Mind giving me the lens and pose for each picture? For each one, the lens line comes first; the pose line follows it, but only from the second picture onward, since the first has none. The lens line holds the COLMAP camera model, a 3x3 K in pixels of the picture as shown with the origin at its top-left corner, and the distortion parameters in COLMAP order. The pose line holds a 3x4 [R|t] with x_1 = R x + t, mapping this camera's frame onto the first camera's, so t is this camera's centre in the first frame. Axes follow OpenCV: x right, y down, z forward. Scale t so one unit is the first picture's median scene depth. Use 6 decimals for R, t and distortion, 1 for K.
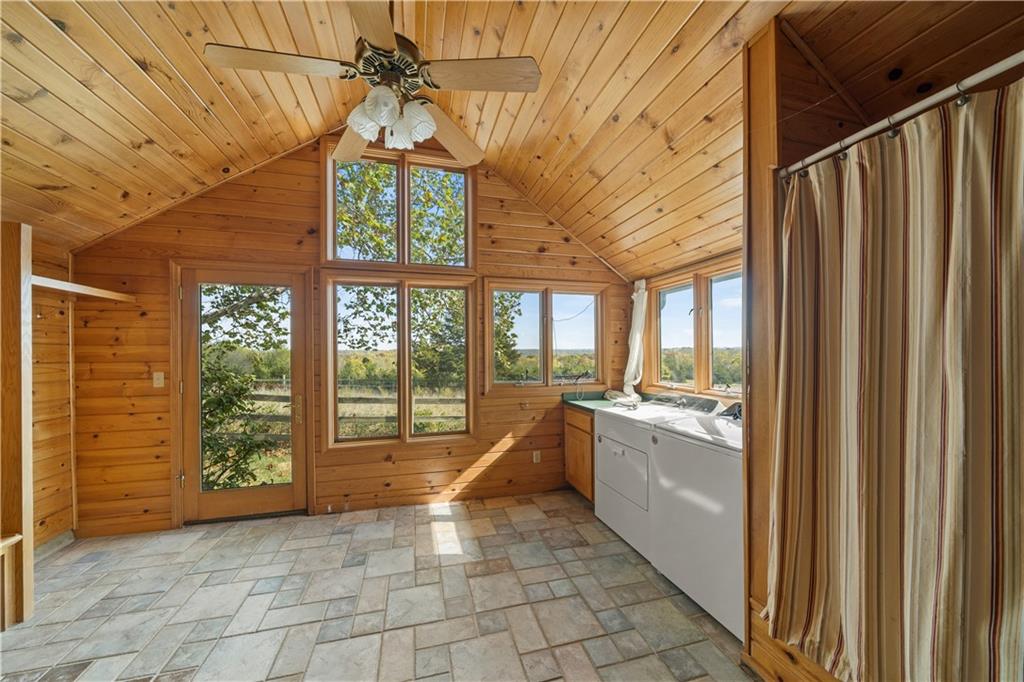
lens RADIAL K [[358.0, 0, 510.0], [0, 358.0, 350.7], [0, 0, 1]] dist [-0.007961, 0.000410]
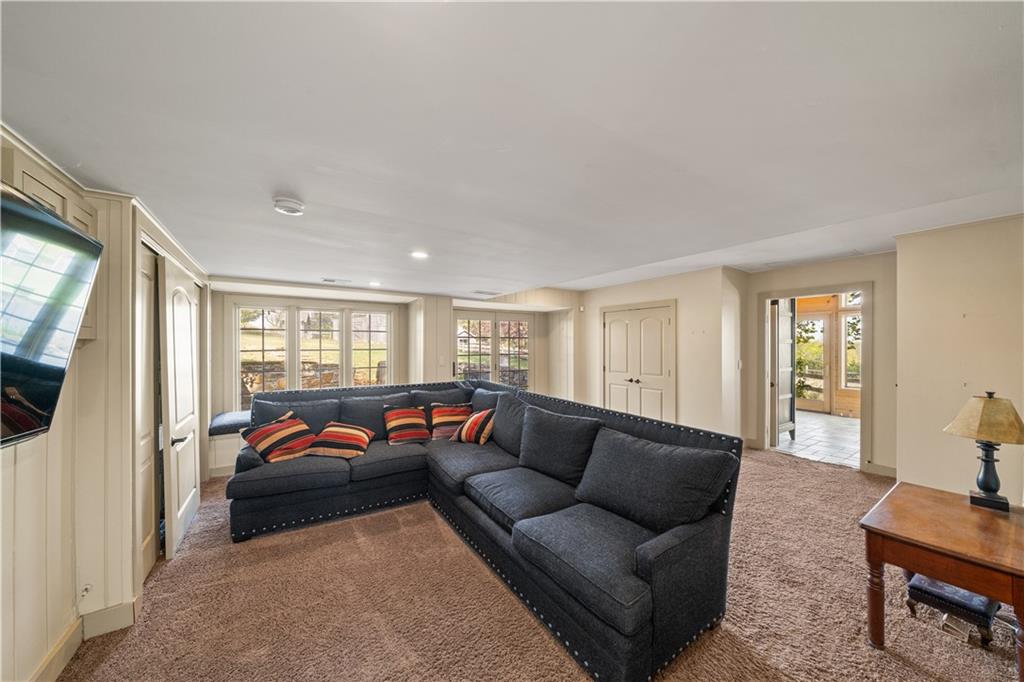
lens RADIAL K [[358.0, 0, 513.3], [0, 358.0, 342.5], [0, 0, 1]] dist [-0.007961, 0.000410]
pose [[0.319816, 0.006565, -0.947457, 0.990983], [-0.004492, 0.999975, 0.005413, -0.030642], [0.947469, 0.002525, 0.319838, -1.750891]]
